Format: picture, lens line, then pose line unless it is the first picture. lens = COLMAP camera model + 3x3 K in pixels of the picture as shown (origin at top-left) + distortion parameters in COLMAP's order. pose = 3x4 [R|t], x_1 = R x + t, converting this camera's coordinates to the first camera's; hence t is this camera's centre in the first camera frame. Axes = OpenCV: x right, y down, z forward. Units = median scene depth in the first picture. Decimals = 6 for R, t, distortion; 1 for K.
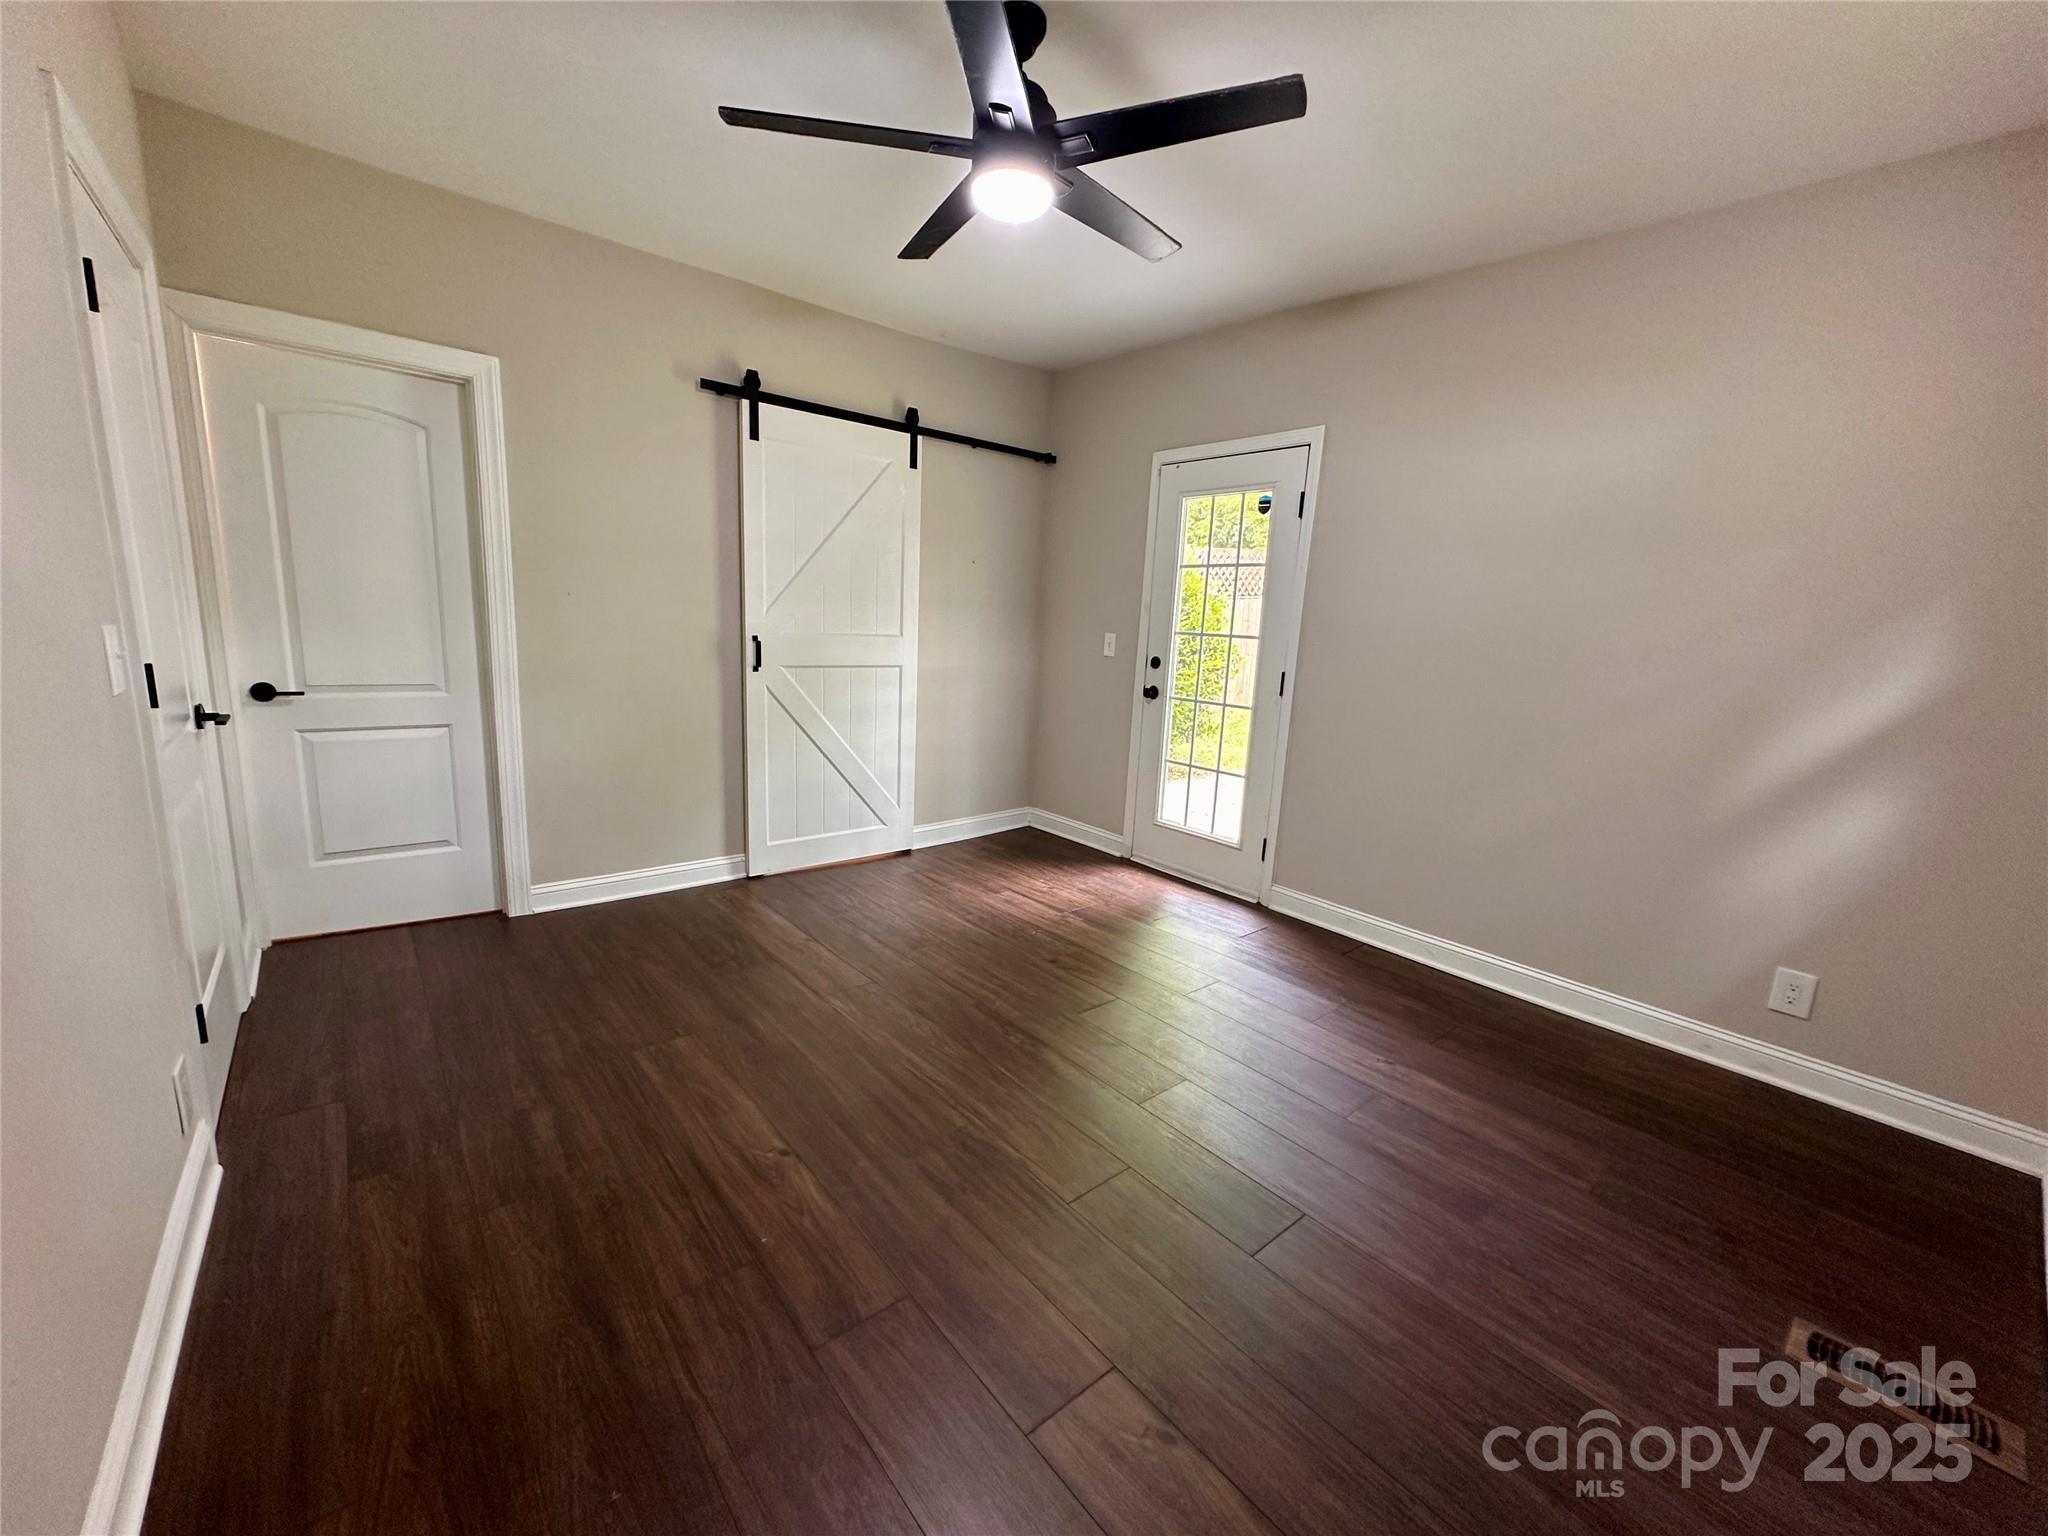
lens RADIAL K [[835.6, 0, 1015.4], [0, 835.6, 768.8], [0, 0, 1]] dist [-0.000900, 0.000182]
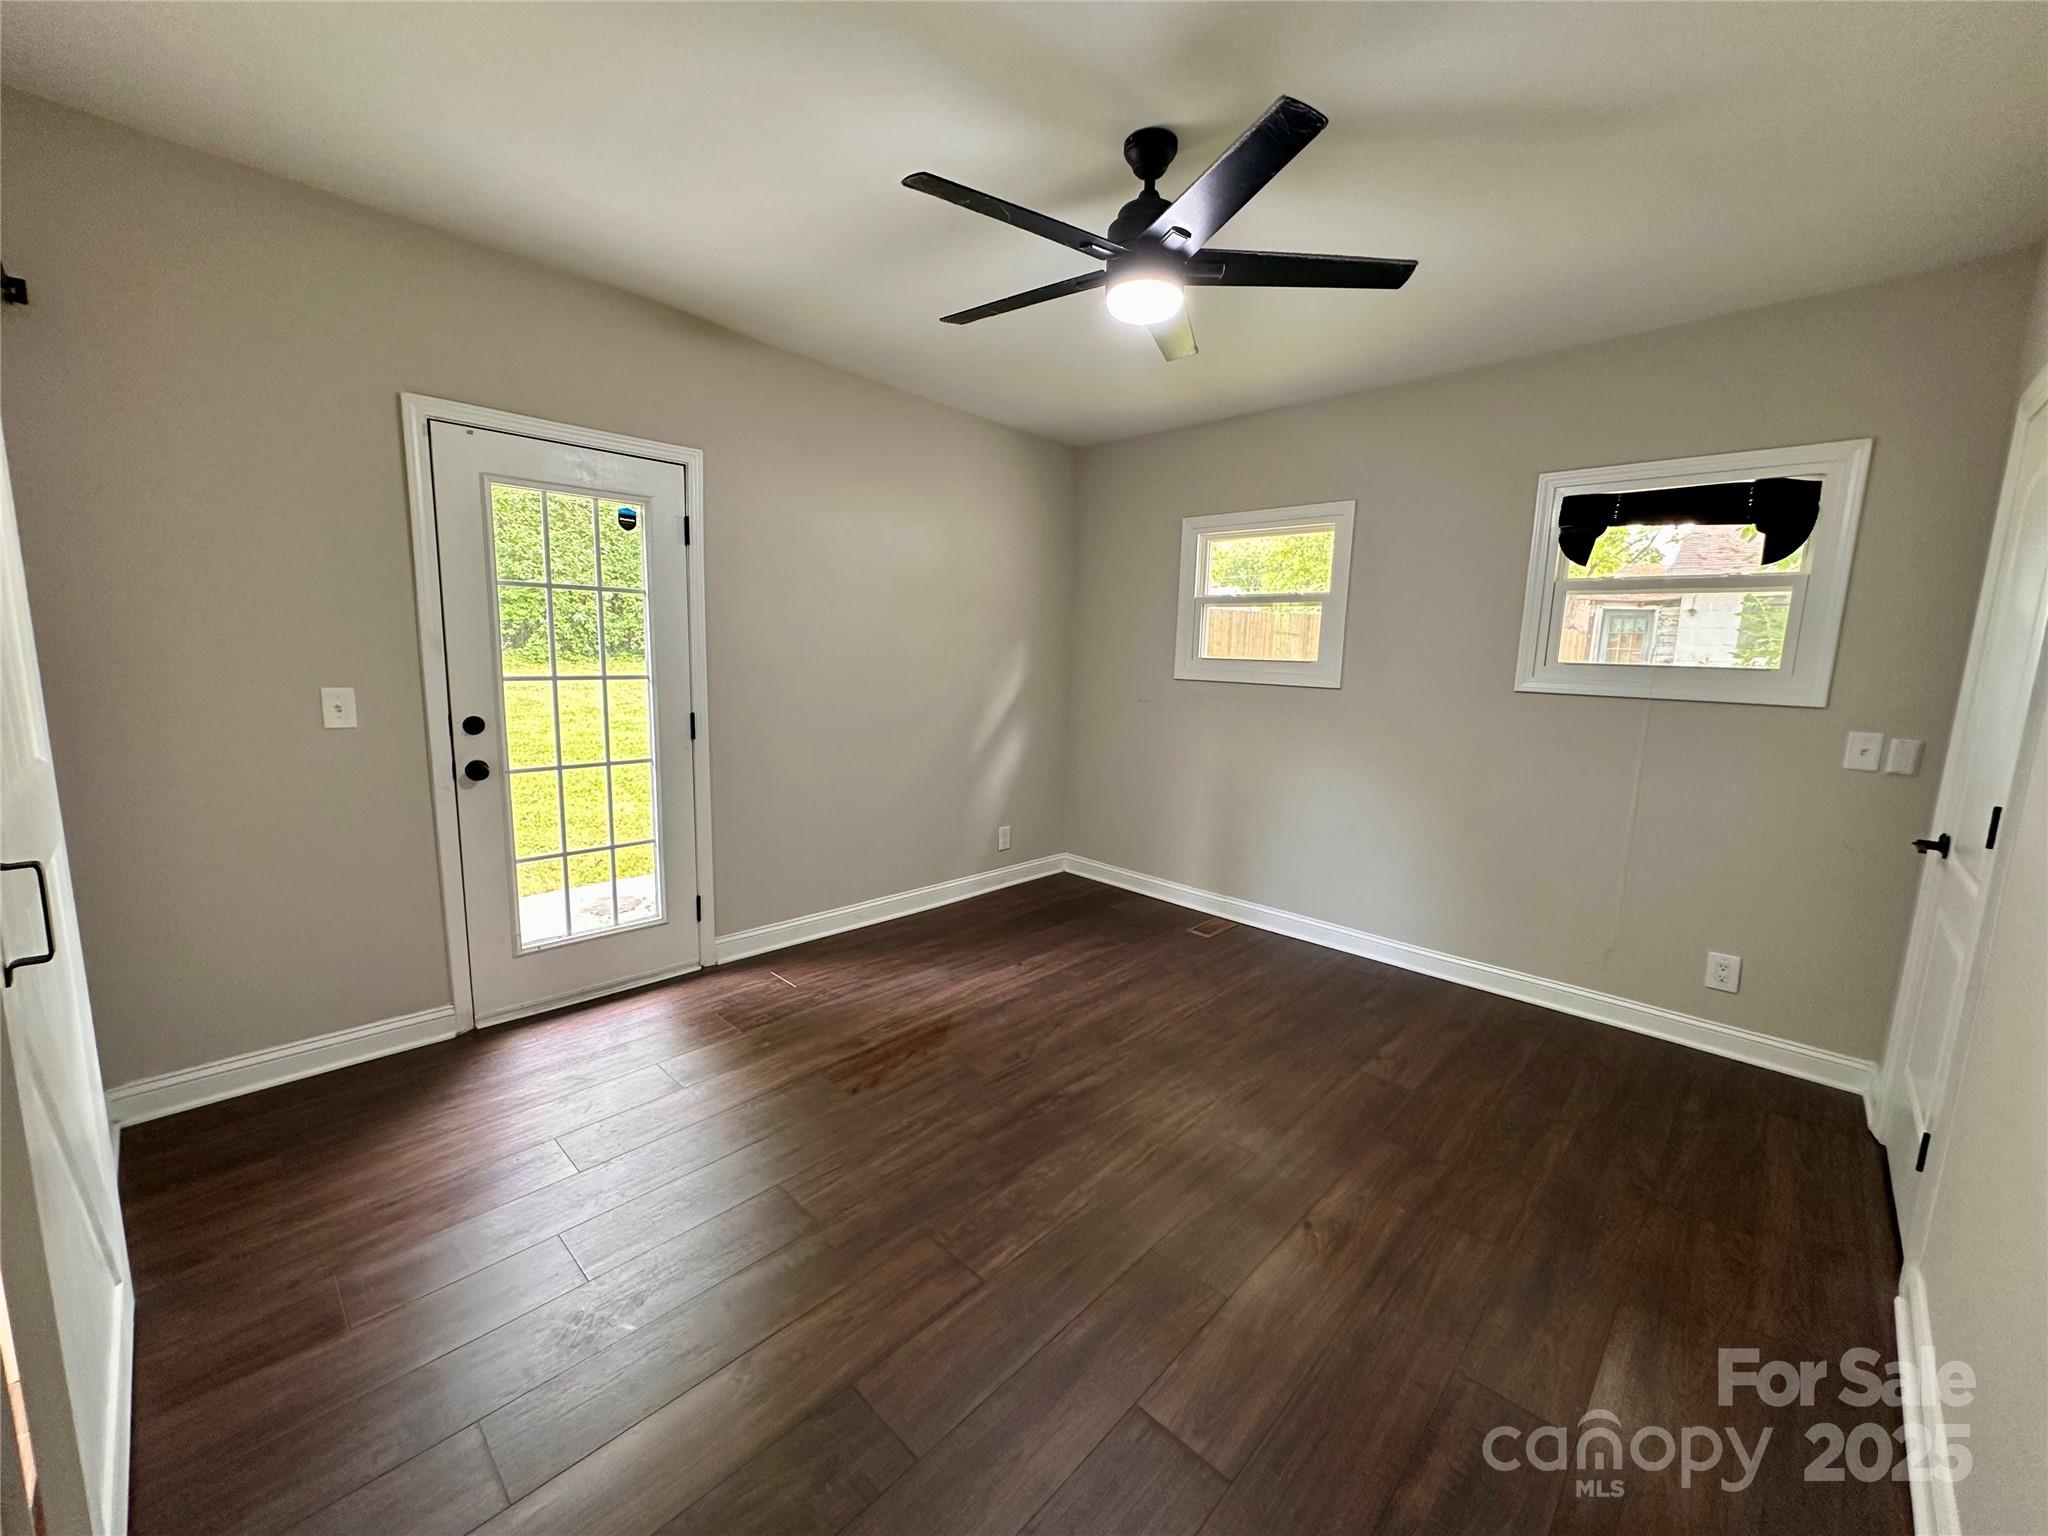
lens RADIAL K [[835.6, 0, 1014.5], [0, 835.6, 773.8], [0, 0, 1]] dist [-0.000900, 0.000182]
pose [[-0.141801, -0.200431, 0.969392, -0.628368], [0.142078, 0.965027, 0.220311, -0.204517], [-0.979646, 0.168970, -0.108365, 0.771434]]
